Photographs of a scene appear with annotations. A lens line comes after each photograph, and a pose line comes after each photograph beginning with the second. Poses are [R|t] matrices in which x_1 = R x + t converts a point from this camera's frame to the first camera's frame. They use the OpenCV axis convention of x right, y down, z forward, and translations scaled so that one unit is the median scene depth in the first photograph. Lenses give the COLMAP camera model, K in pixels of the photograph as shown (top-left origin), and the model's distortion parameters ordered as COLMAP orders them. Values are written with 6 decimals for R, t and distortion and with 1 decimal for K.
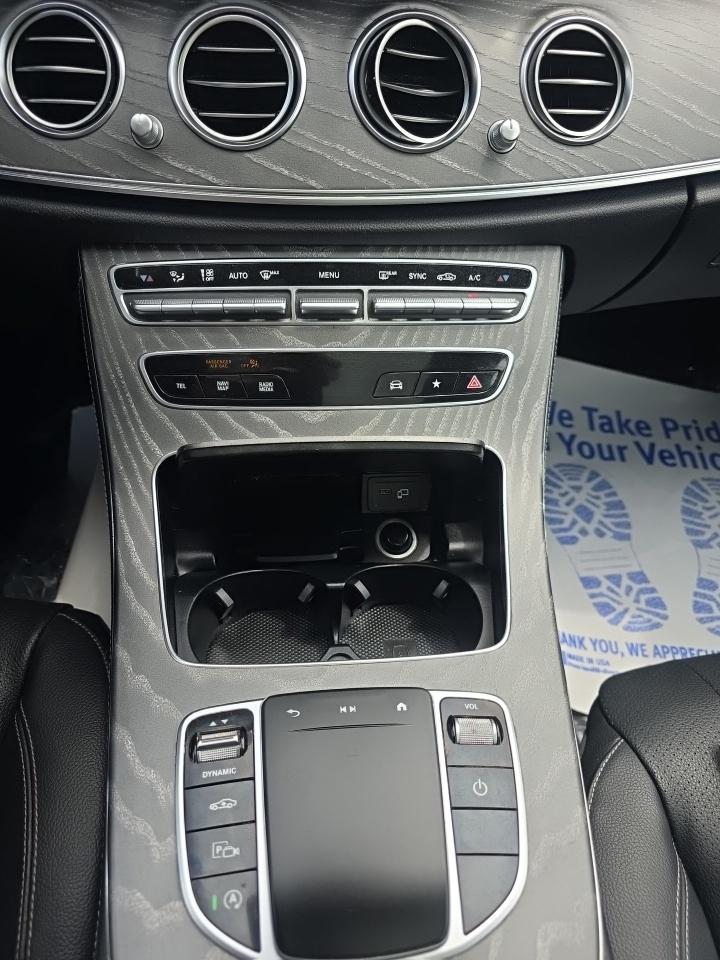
lens RADIAL K [[669.2, 0, 363.1], [0, 669.2, 477.3], [0, 0, 1]] dist [0.019158, -0.022212]
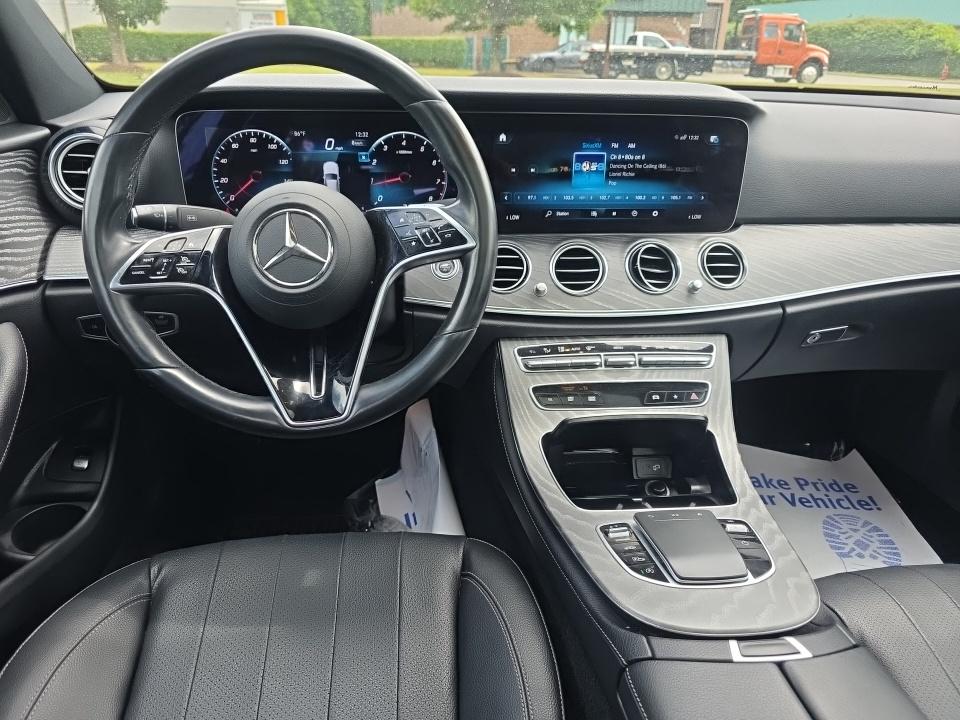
lens RADIAL K [[616.8, 0, 475.7], [0, 616.8, 358.3], [0, 0, 1]] dist [-0.003101, -0.010748]
pose [[0.998890, -0.031528, -0.034990, -0.409985], [0.014698, 0.914470, -0.404387, 0.481222], [0.044747, 0.403424, 0.913918, -0.739362]]
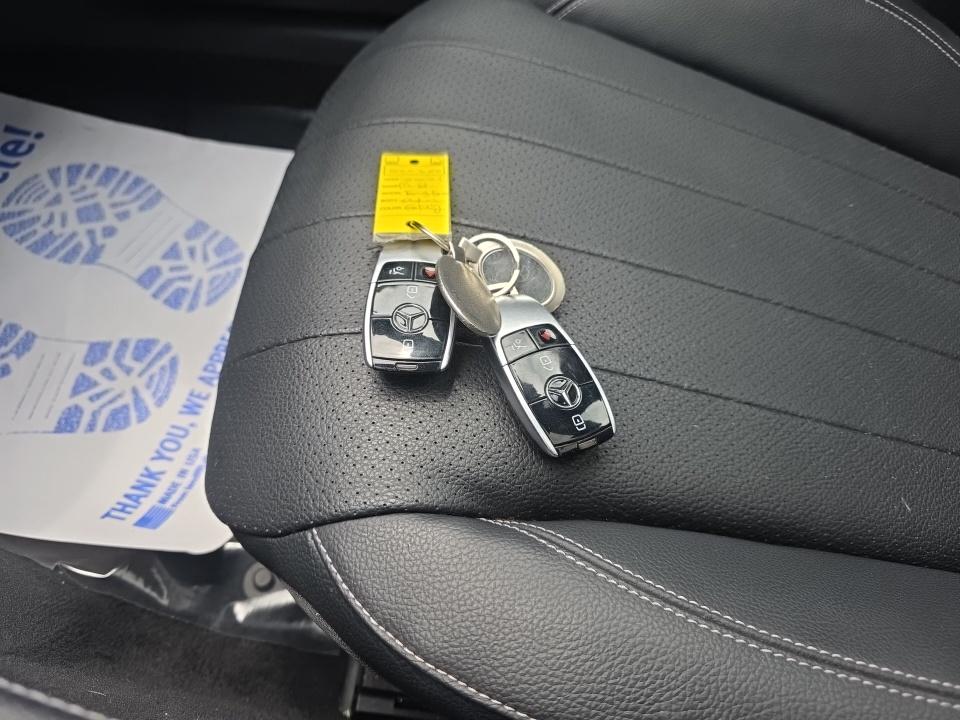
lens RADIAL K [[669.2, 0, 473.3], [0, 669.2, 357.7], [0, 0, 1]] dist [0.019158, -0.022212]
pose [[0.185951, -0.853330, 0.487084, 0.297514], [0.730081, 0.451762, 0.512731, 0.163479], [-0.657575, 0.260268, 0.707005, 0.558596]]
